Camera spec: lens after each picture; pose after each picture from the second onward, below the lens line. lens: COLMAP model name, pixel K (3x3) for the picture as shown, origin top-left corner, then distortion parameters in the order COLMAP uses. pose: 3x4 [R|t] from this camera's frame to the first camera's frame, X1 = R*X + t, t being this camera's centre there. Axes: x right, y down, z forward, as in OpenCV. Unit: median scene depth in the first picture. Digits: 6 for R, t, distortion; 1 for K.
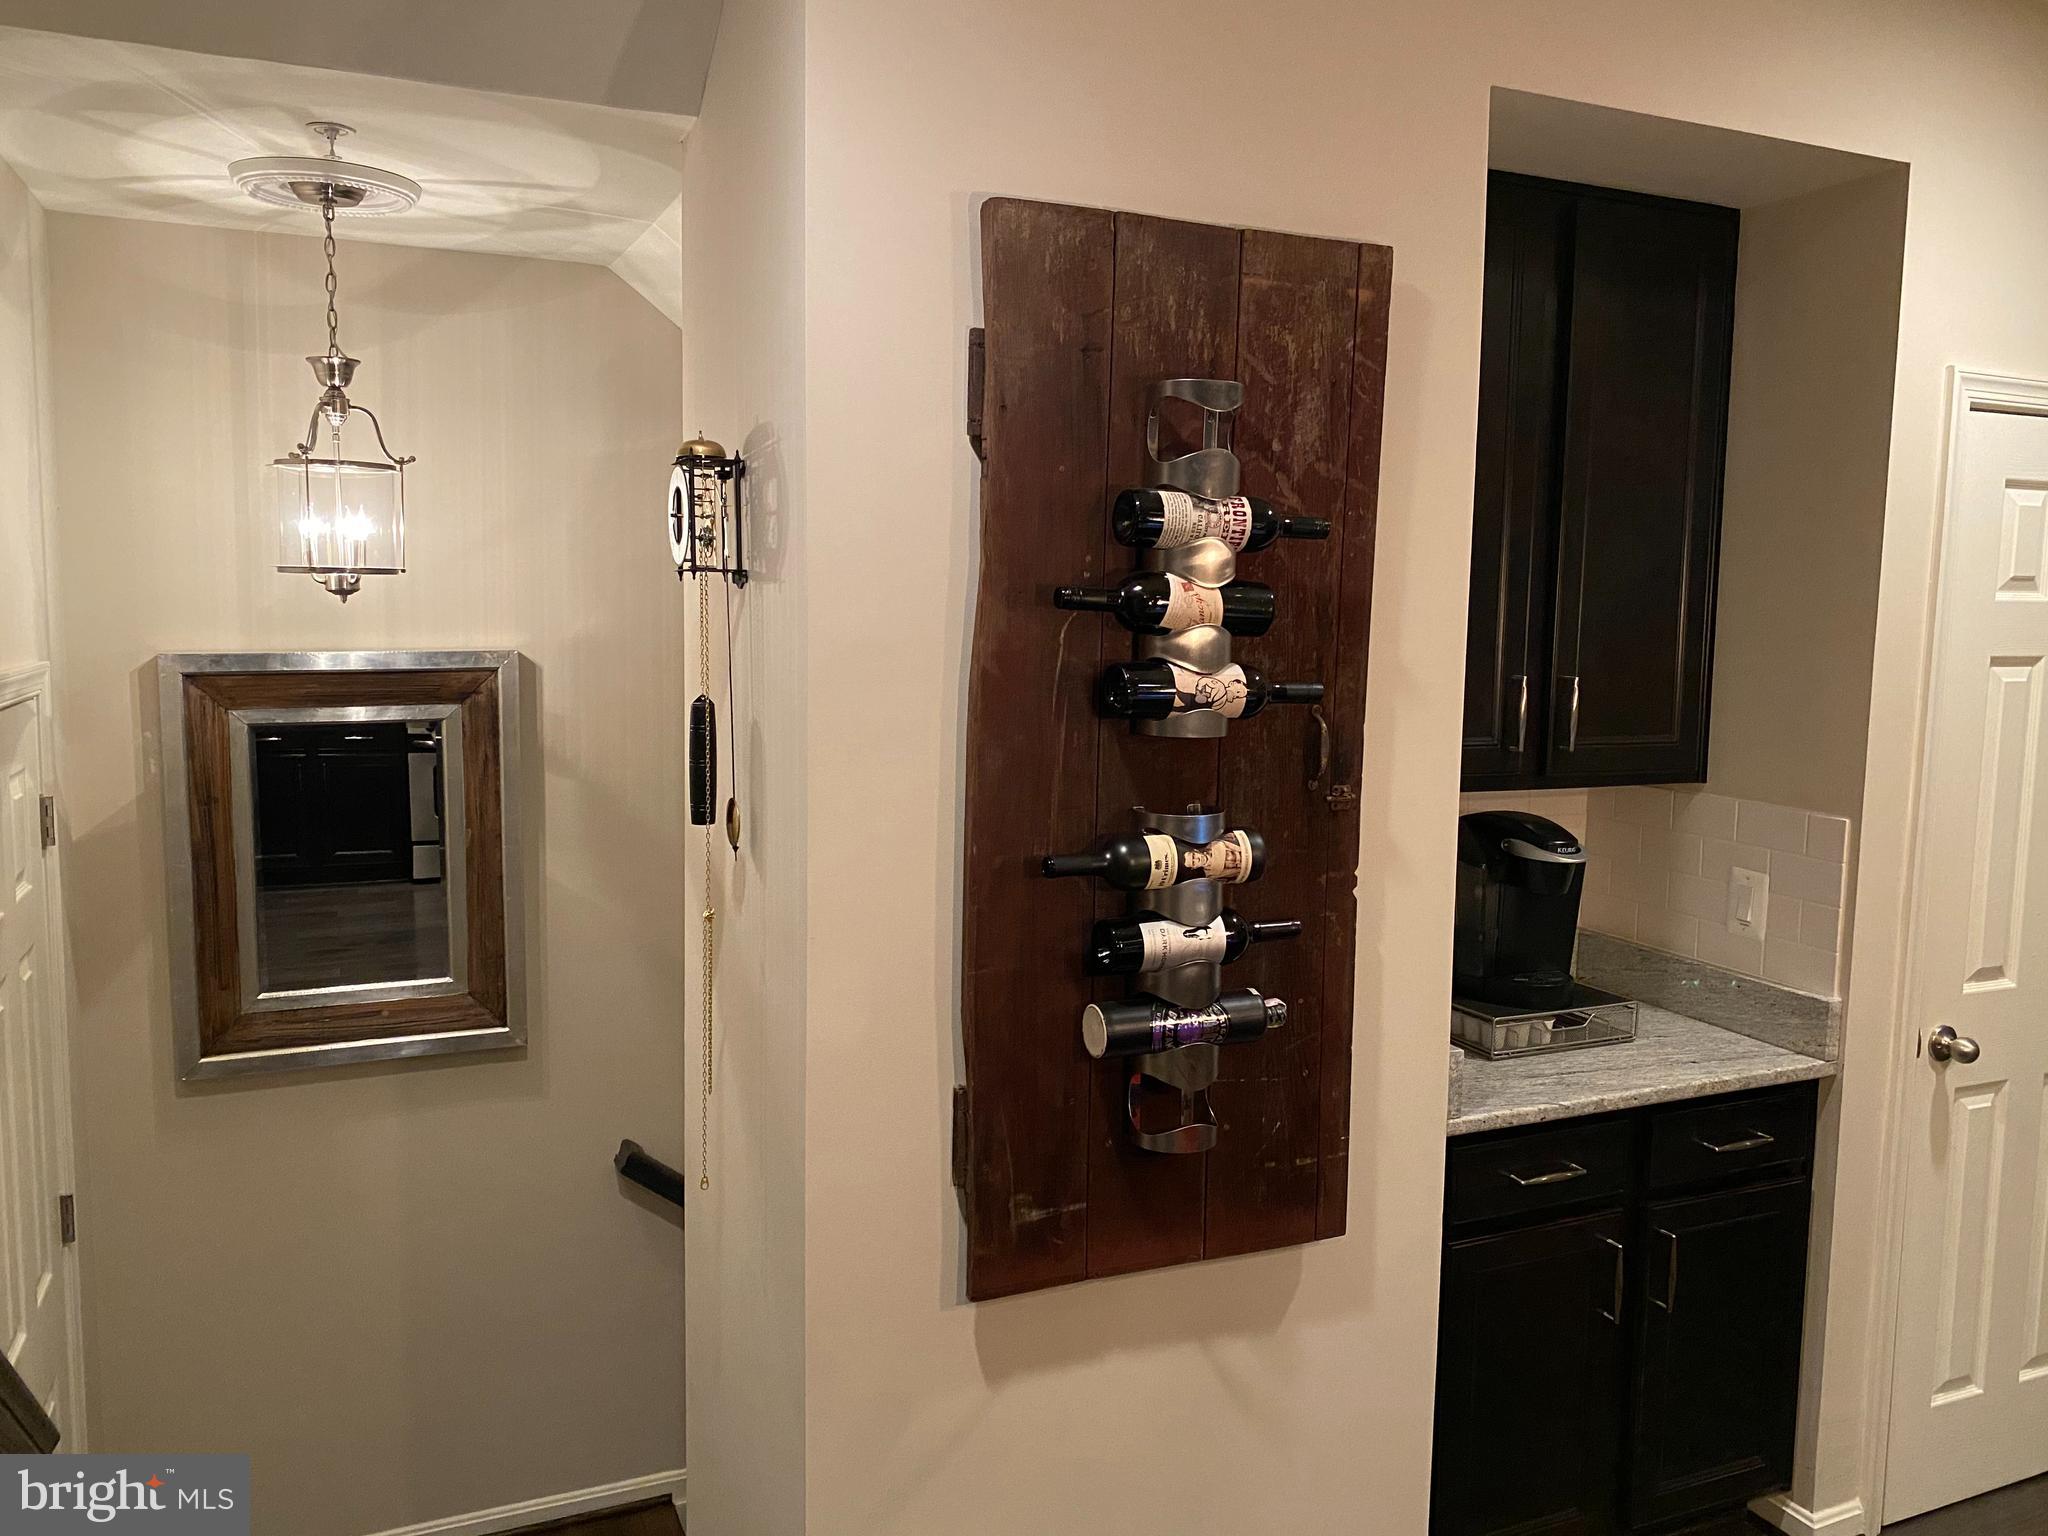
lens RADIAL K [[1556.9, 0, 1021.4], [0, 1556.9, 752.7], [0, 0, 1]] dist [0.034646, -0.010099]
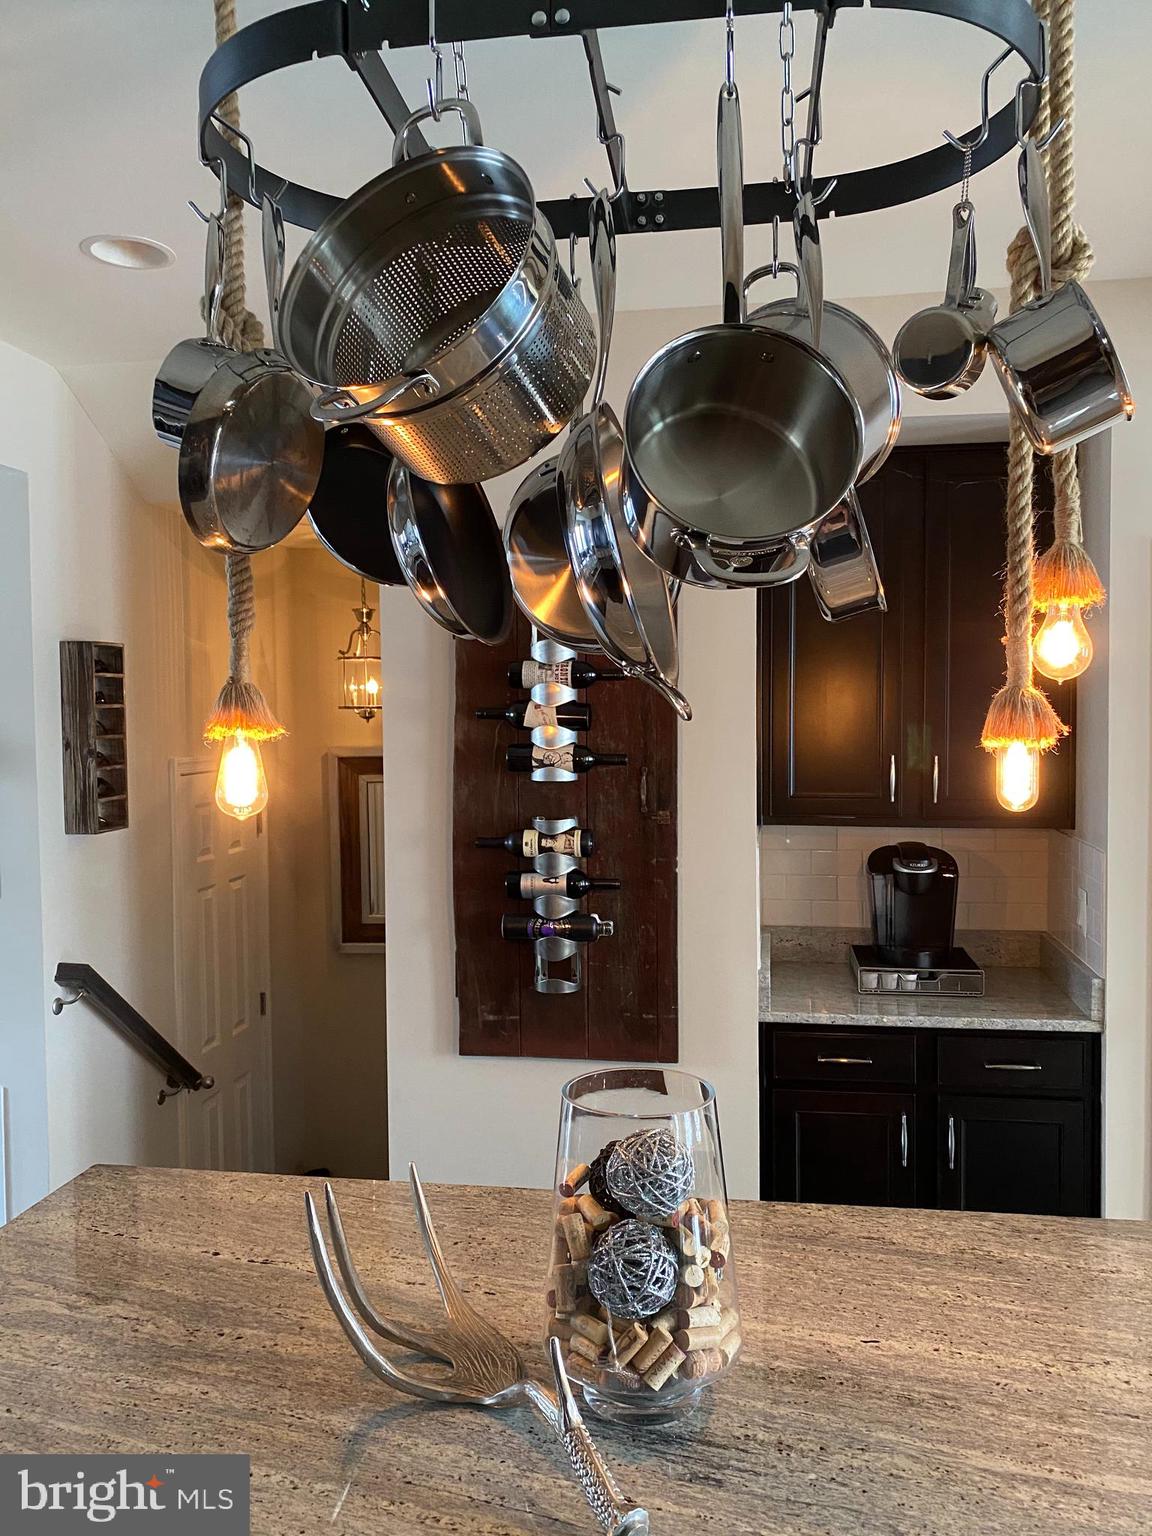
lens RADIAL K [[1167.7, 0, 576.0], [0, 1167.7, 768.0], [0, 0, 1]] dist [0.034646, -0.010099]
pose [[0.837231, 0.001133, -0.546848, 0.894396], [-0.030387, 0.998549, -0.044454, 0.035640], [0.546004, 0.053835, 0.836051, -0.216393]]
